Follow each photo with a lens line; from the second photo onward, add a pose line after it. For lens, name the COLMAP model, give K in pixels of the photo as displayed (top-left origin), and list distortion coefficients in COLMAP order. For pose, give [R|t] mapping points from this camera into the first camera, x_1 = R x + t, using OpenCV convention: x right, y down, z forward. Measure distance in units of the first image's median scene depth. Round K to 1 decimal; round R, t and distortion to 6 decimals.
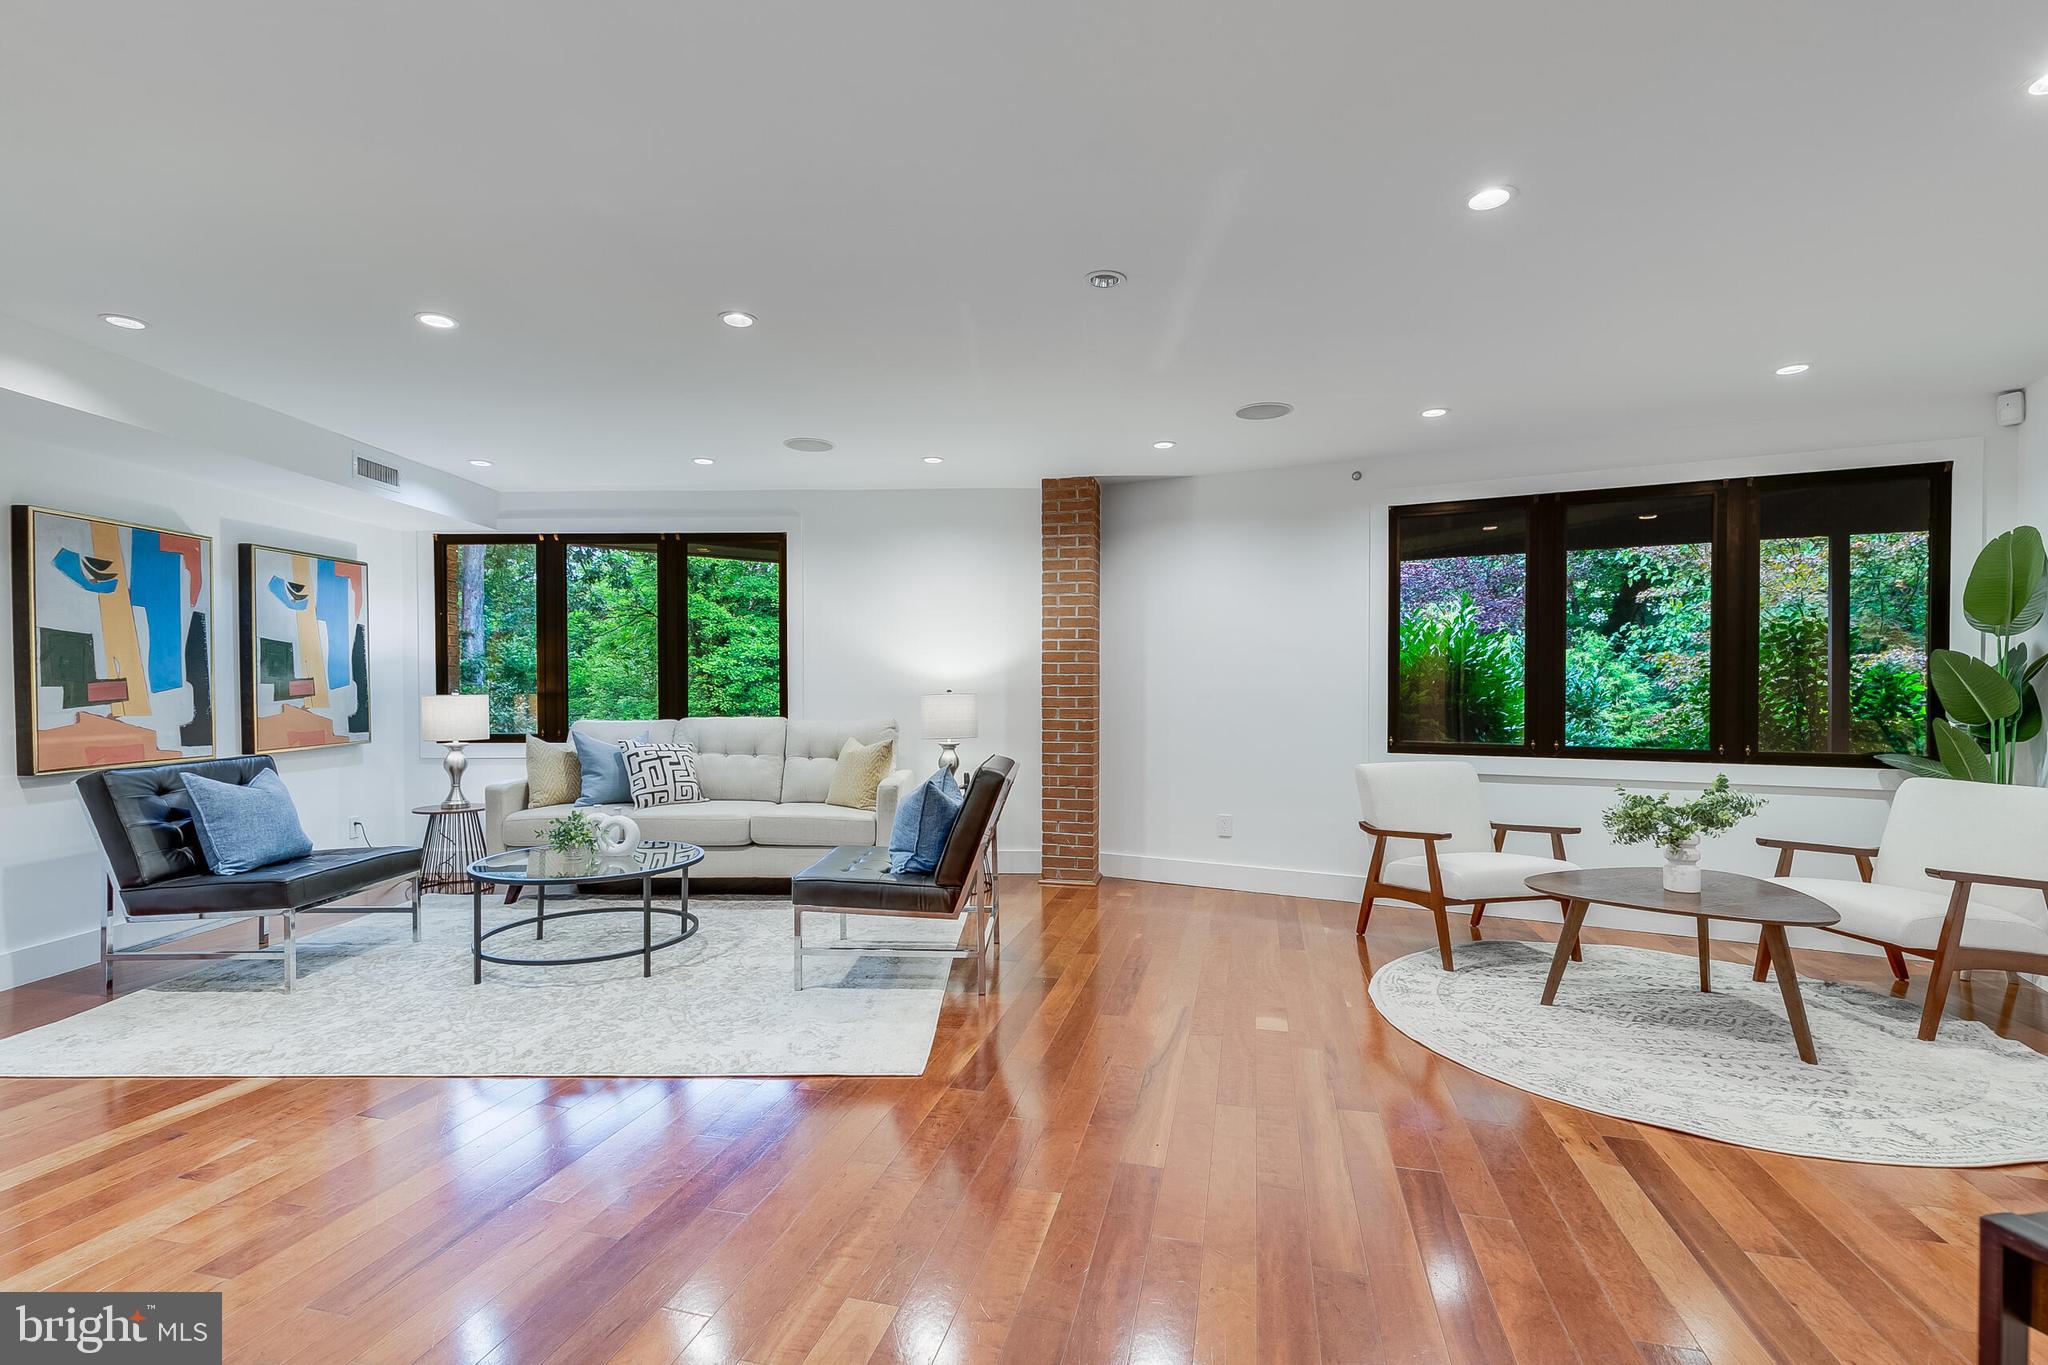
lens RADIAL K [[921.1, 0, 1025.7], [0, 921.1, 696.3], [0, 0, 1]] dist [0.008492, -0.001713]
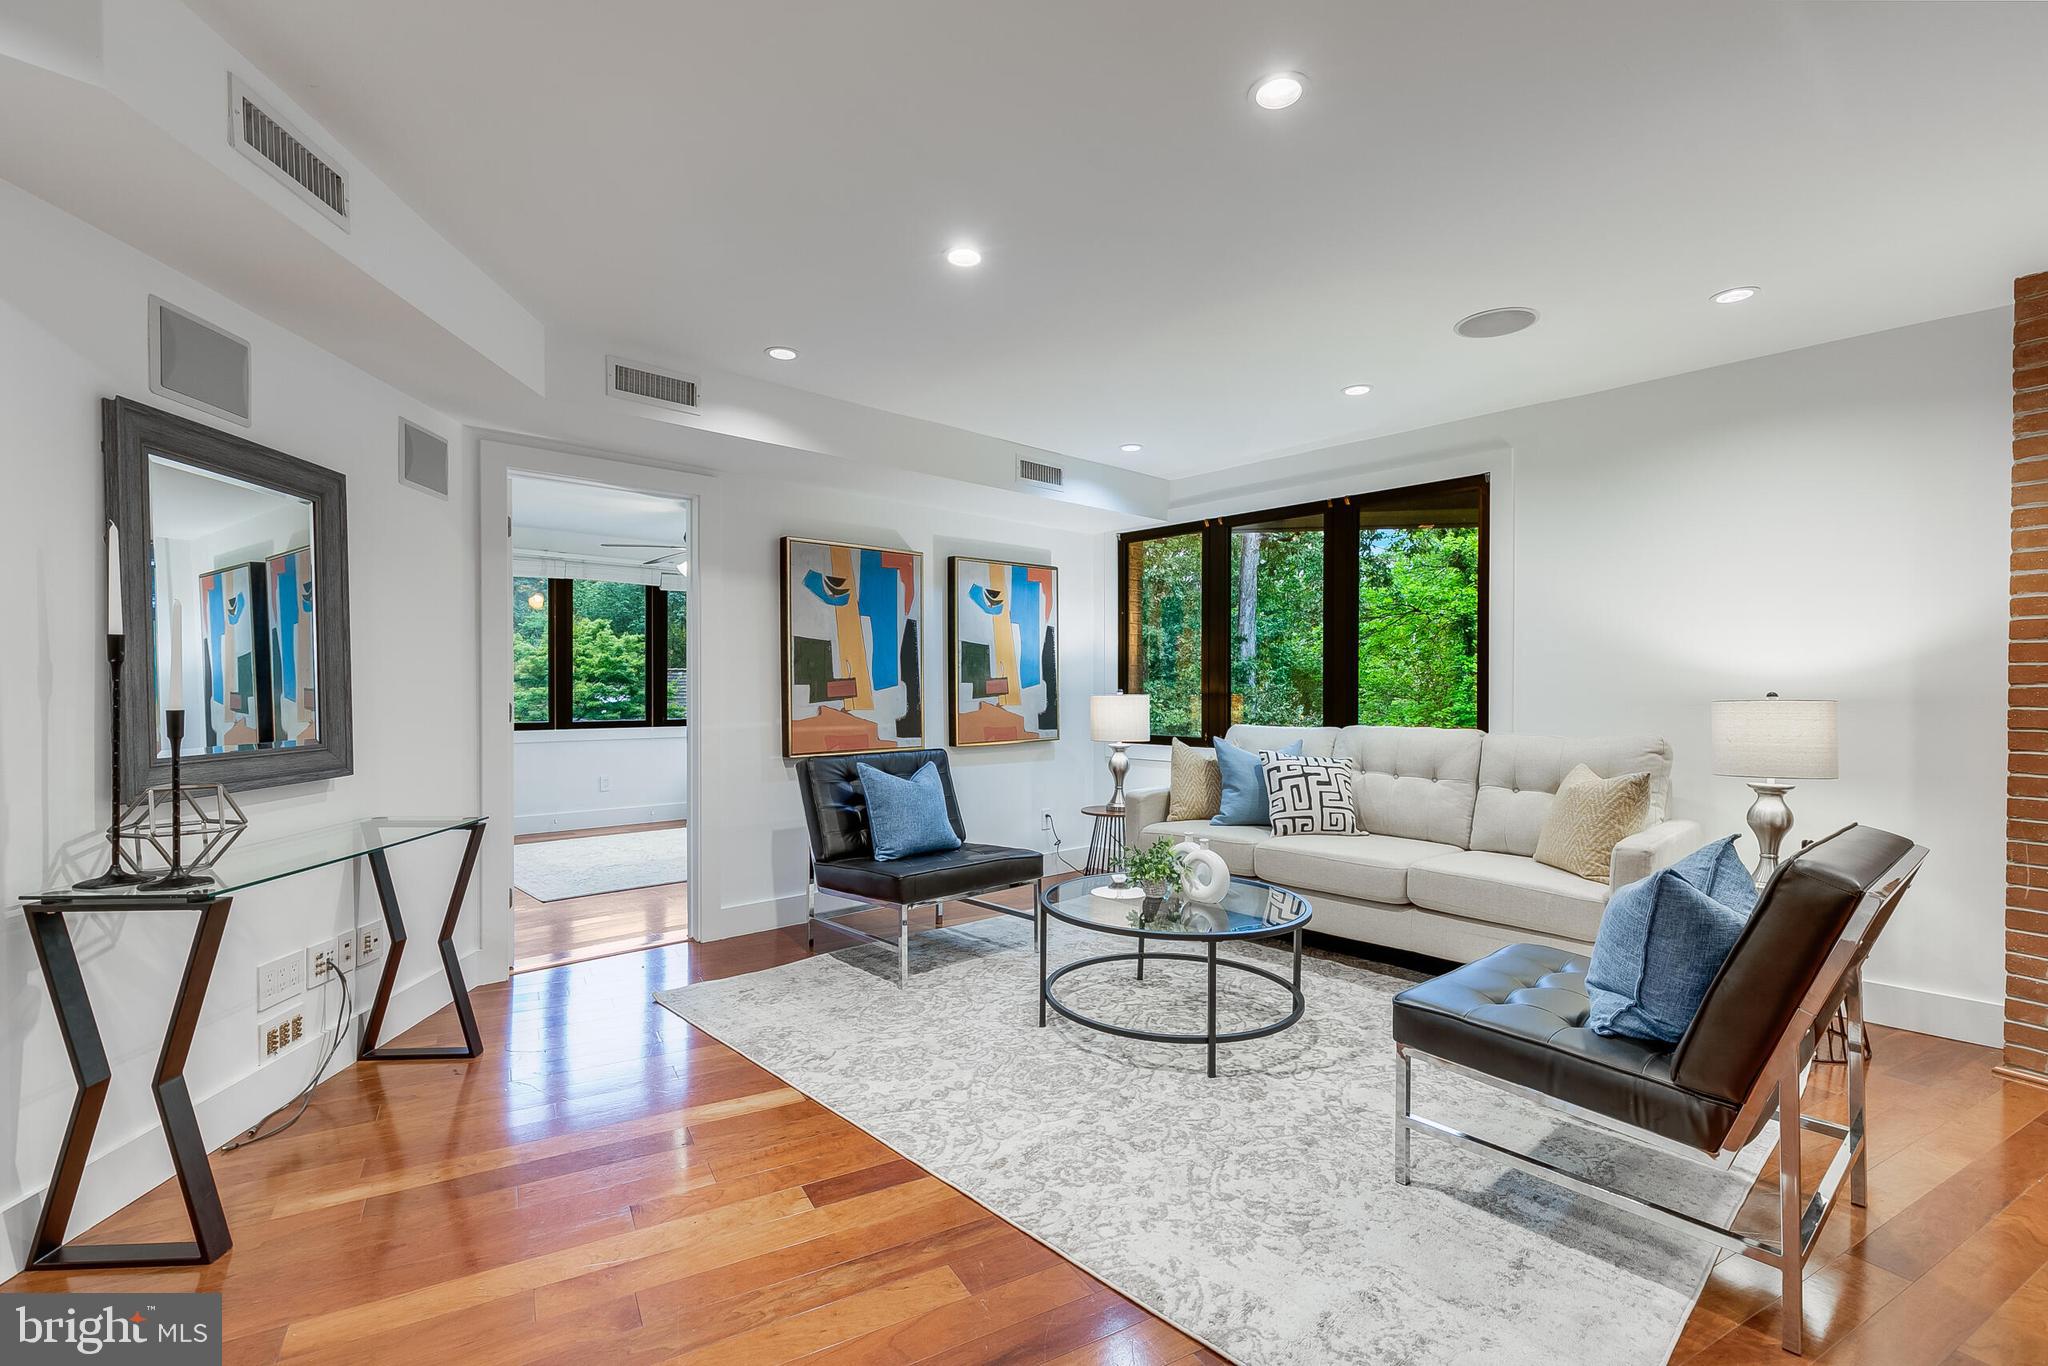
lens RADIAL K [[921.1, 0, 1021.9], [0, 921.1, 696.3], [0, 0, 1]] dist [0.008492, -0.001713]
pose [[0.691241, 0.009603, -0.722560, 0.013580], [-0.011009, 0.999936, 0.002757, -0.001511], [0.722540, 0.006049, 0.691302, 0.295003]]
